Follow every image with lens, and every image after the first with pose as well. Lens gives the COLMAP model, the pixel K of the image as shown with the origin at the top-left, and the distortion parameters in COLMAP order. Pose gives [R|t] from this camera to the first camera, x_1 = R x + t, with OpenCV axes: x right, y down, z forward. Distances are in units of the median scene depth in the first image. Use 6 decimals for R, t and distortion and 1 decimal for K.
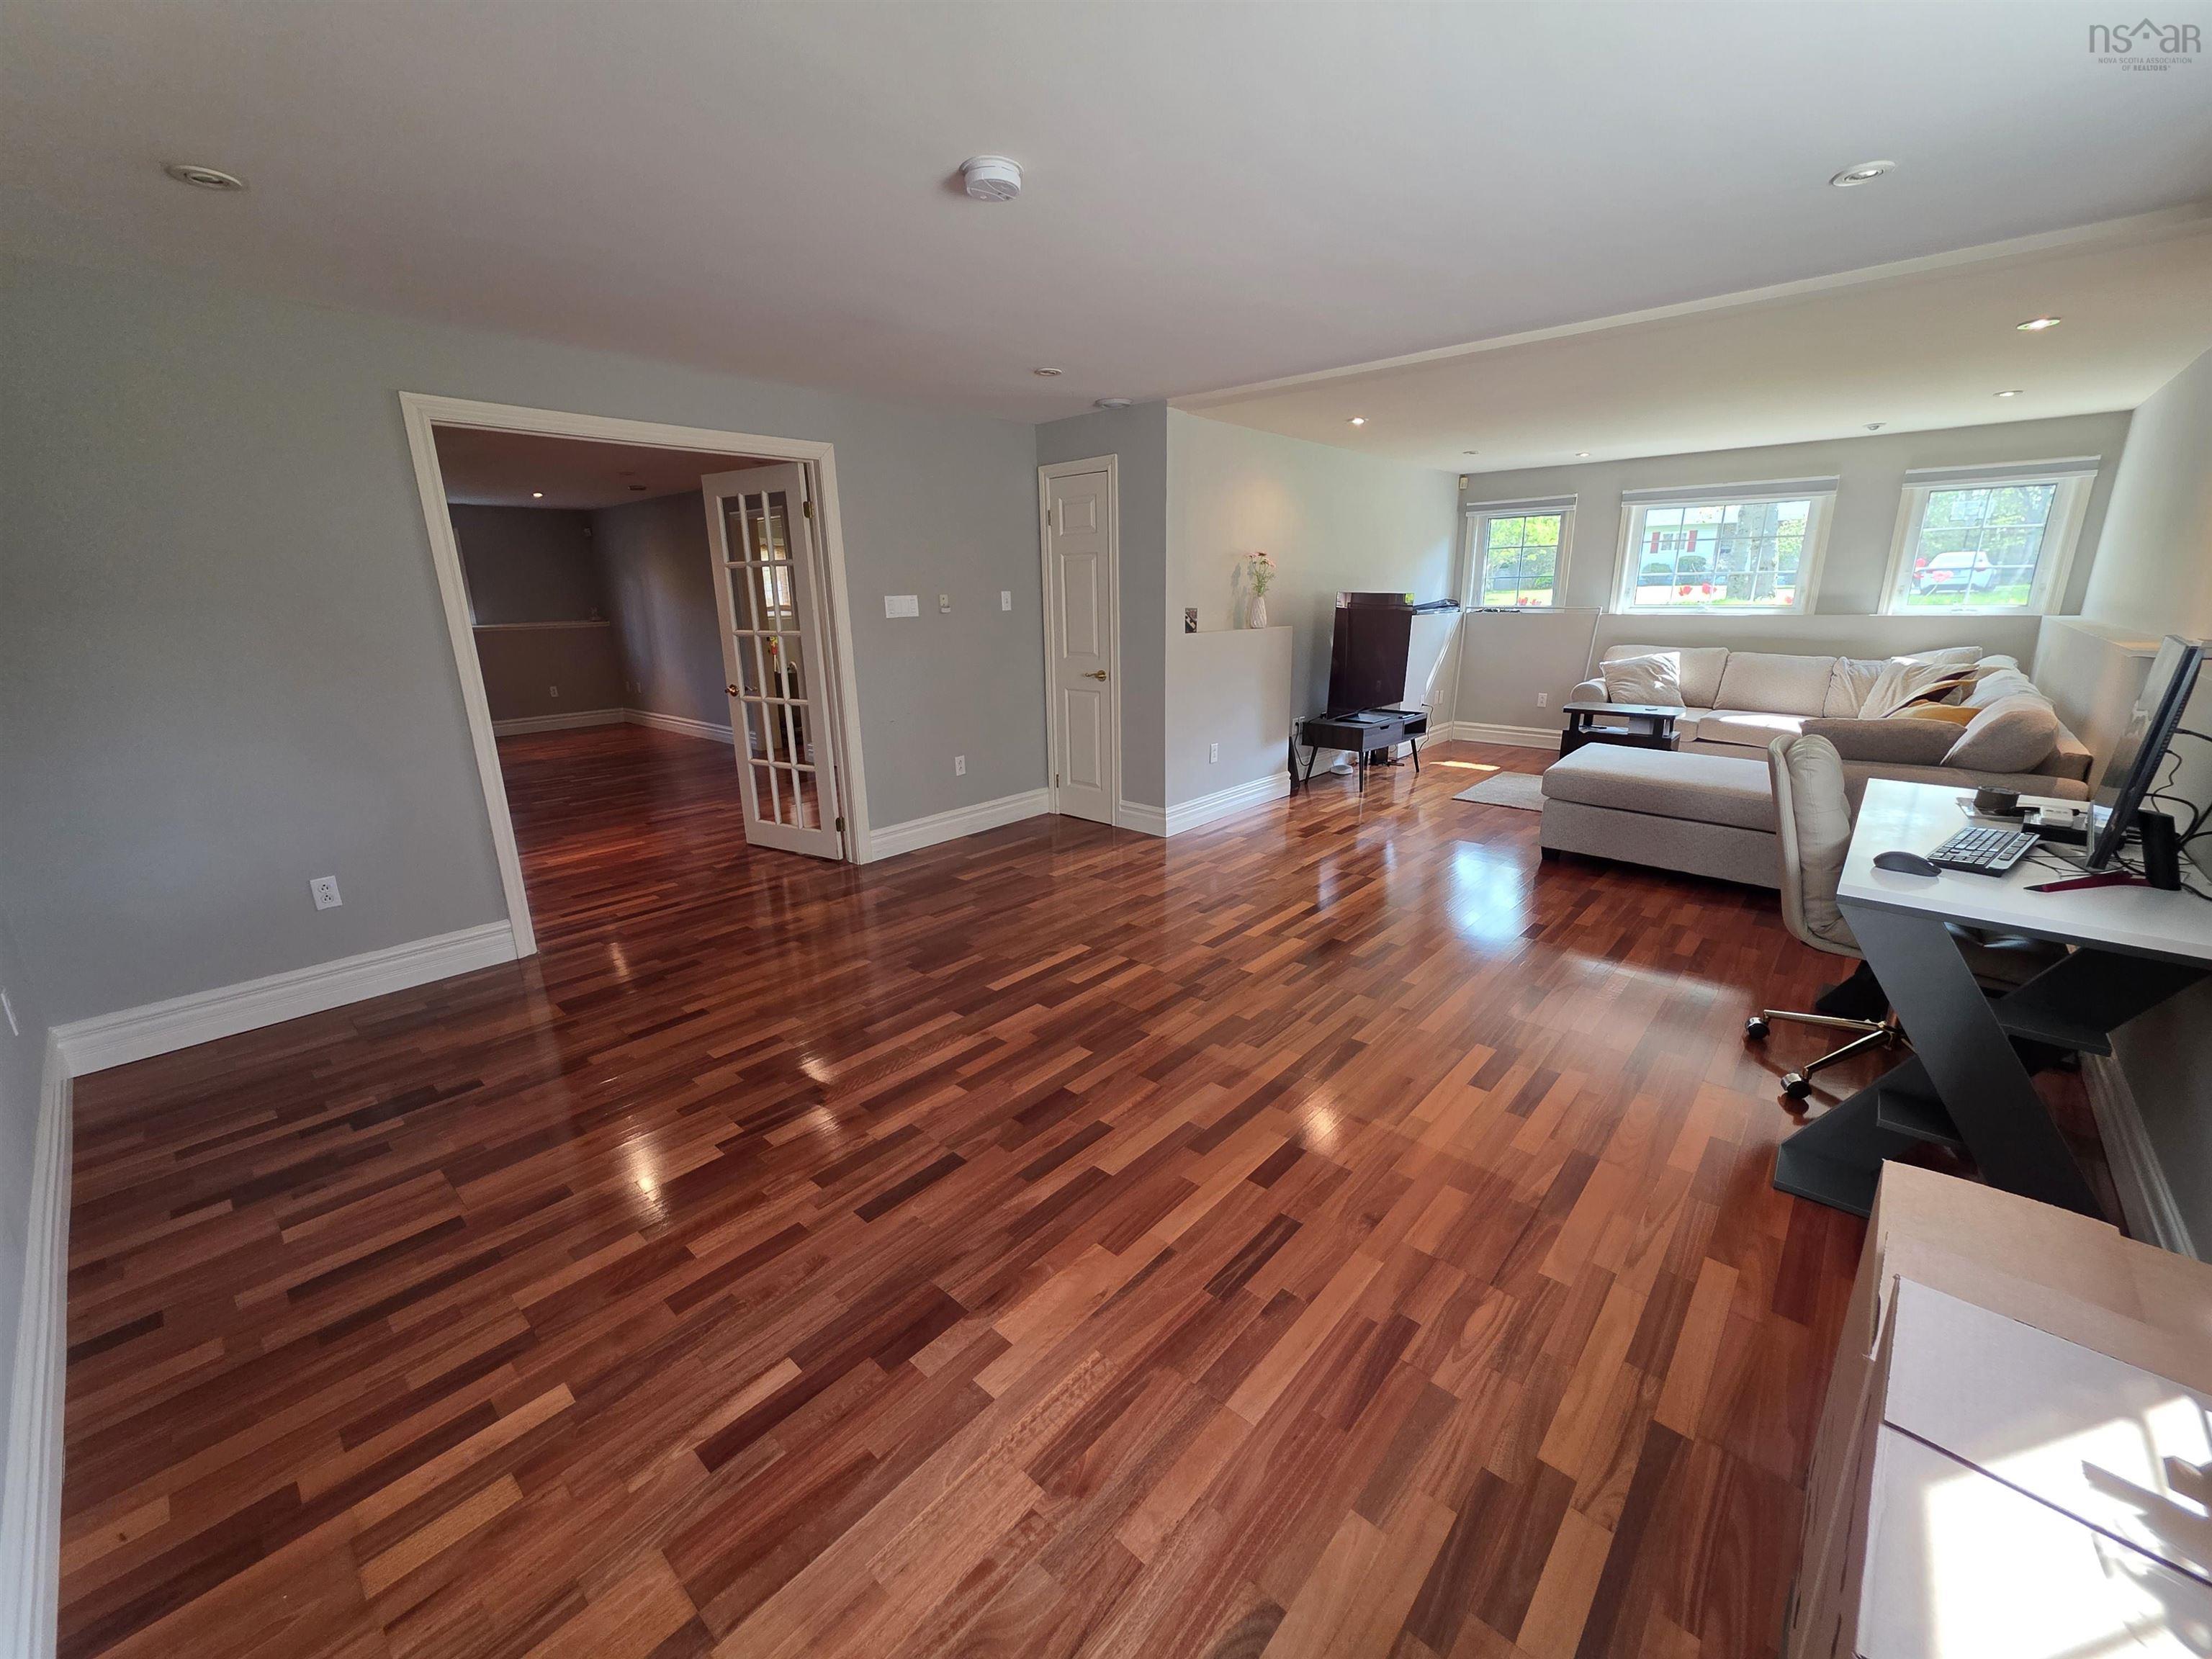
lens RADIAL K [[883.1, 0, 1099.7], [0, 883.1, 824.8], [0, 0, 1]] dist [-0.001833, -0.000023]
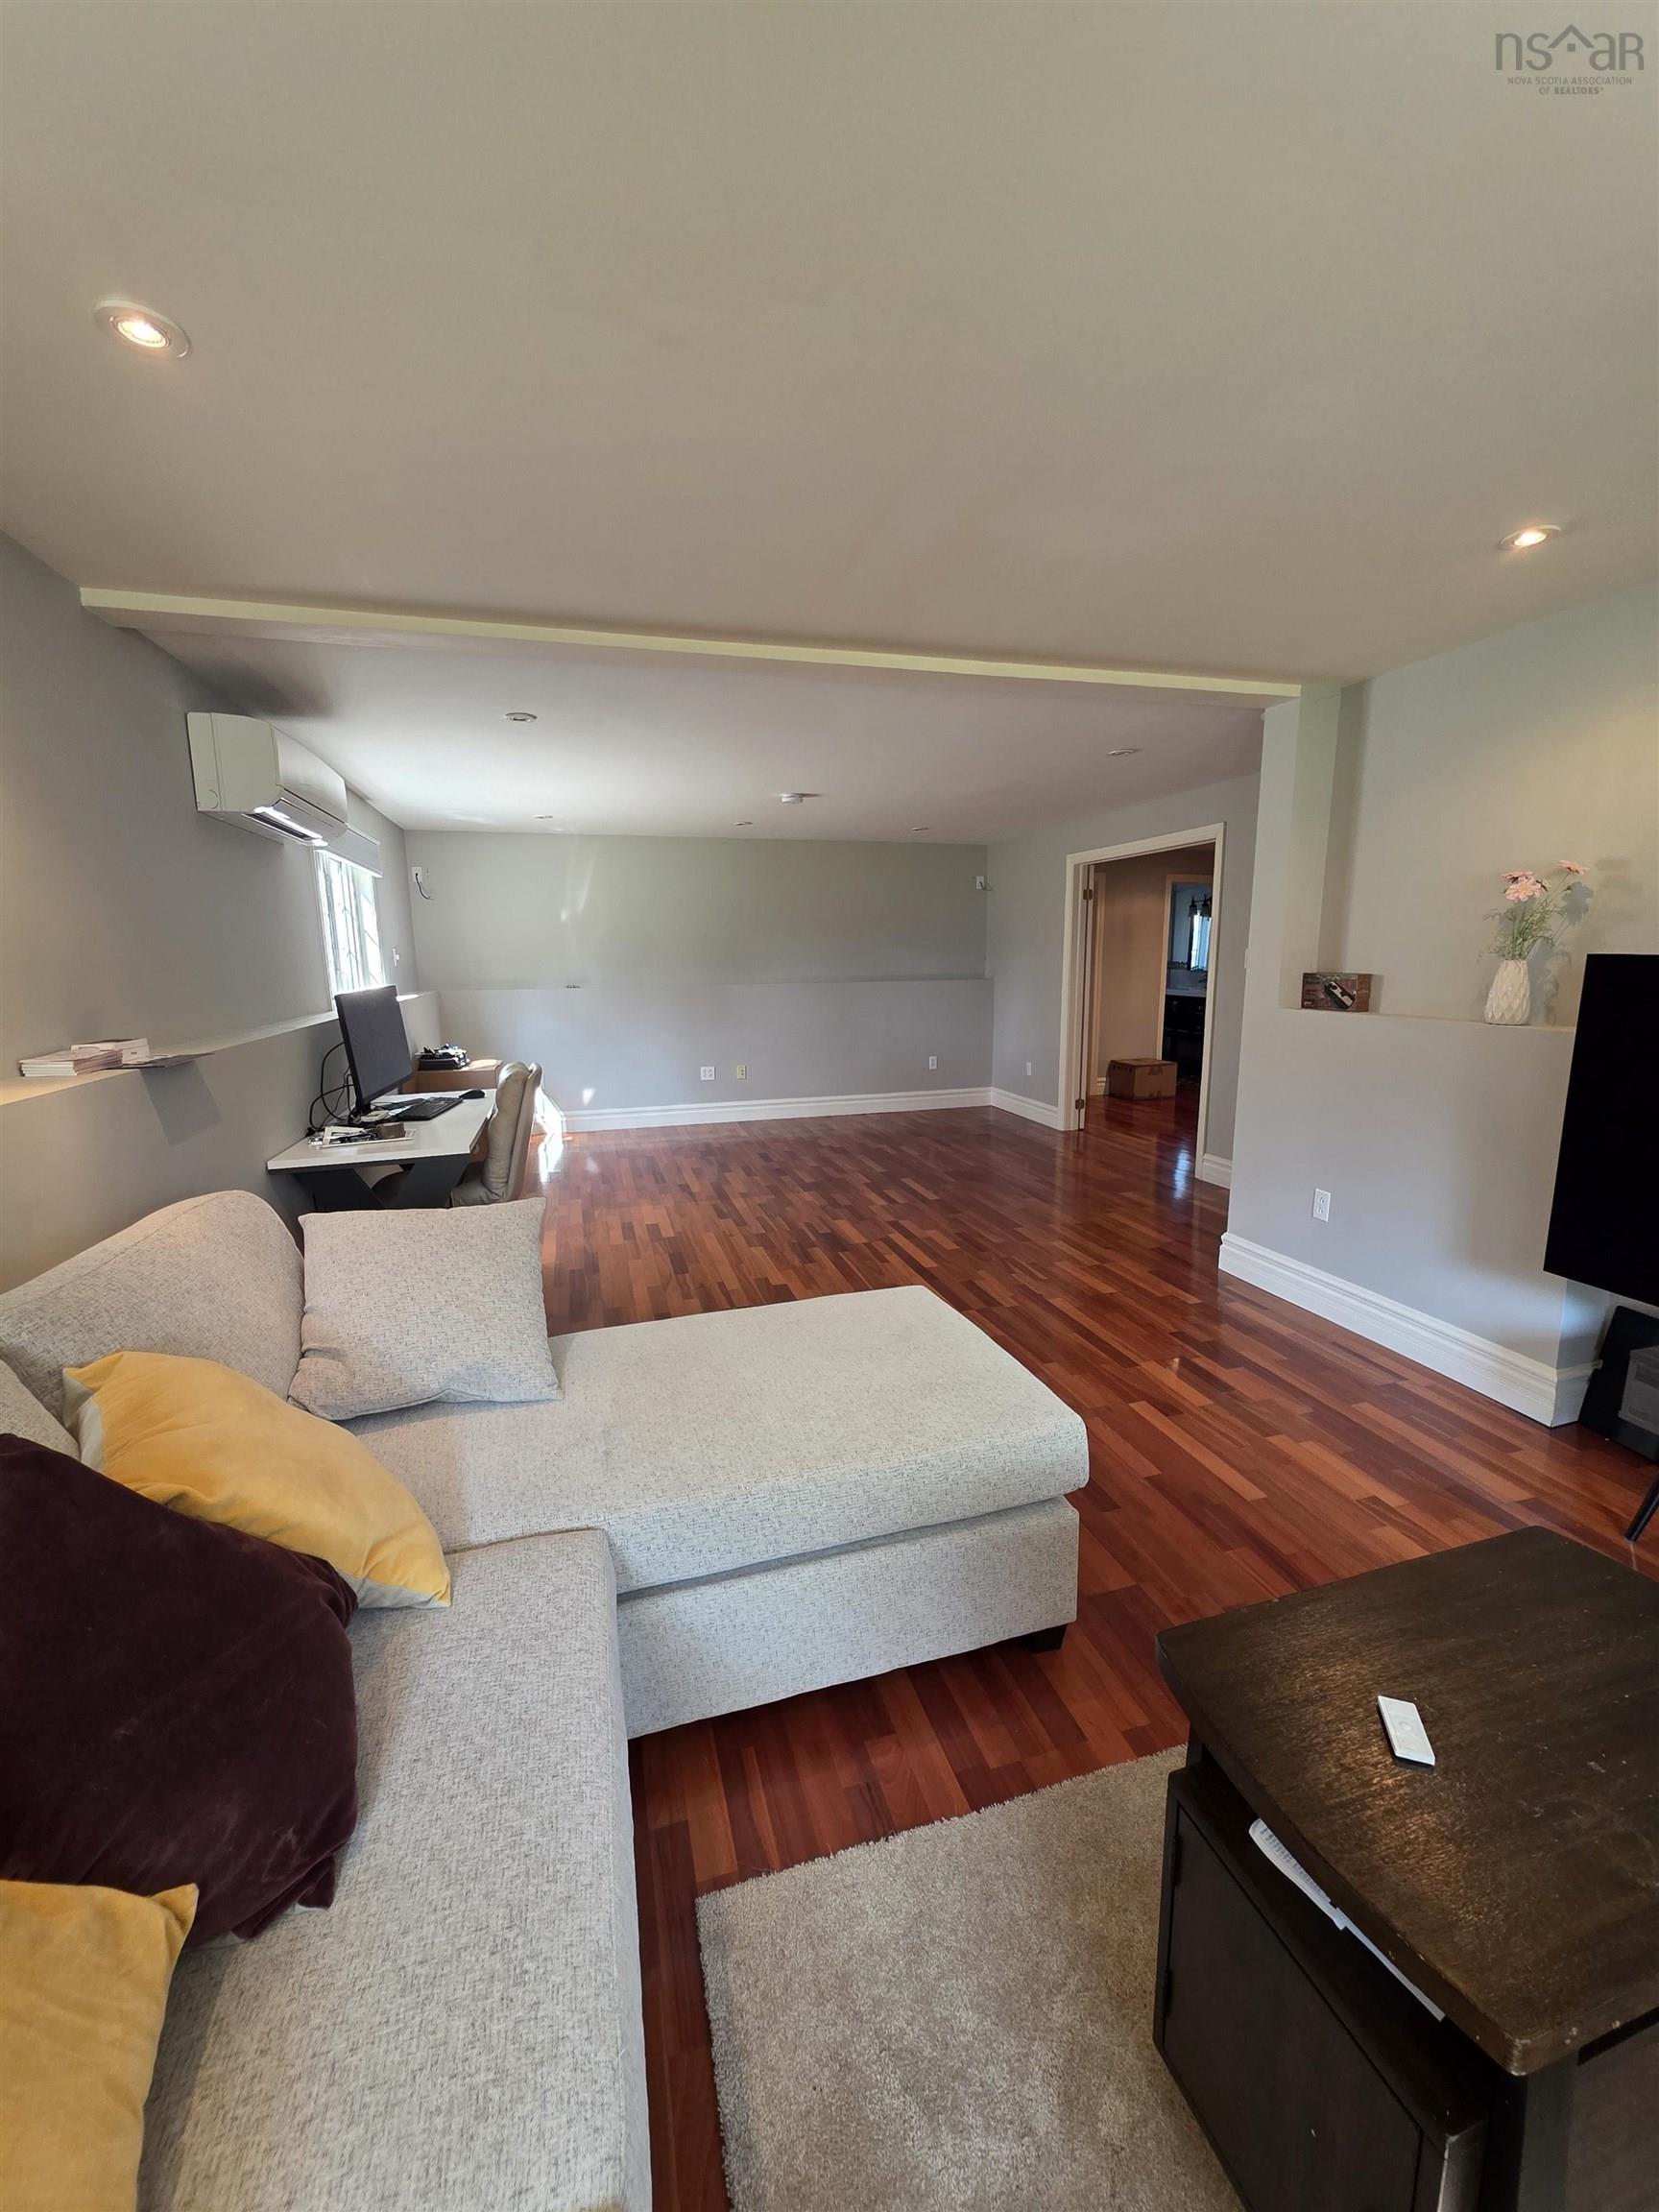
lens RADIAL K [[883.1, 0, 832.3], [0, 883.1, 1106.5], [0, 0, 1]] dist [-0.001833, -0.000023]
pose [[-0.524867, 0.168897, -0.834259, 1.274081], [-0.196712, 0.929515, 0.311941, -0.423636], [0.828142, 0.327836, -0.454648, 1.529098]]
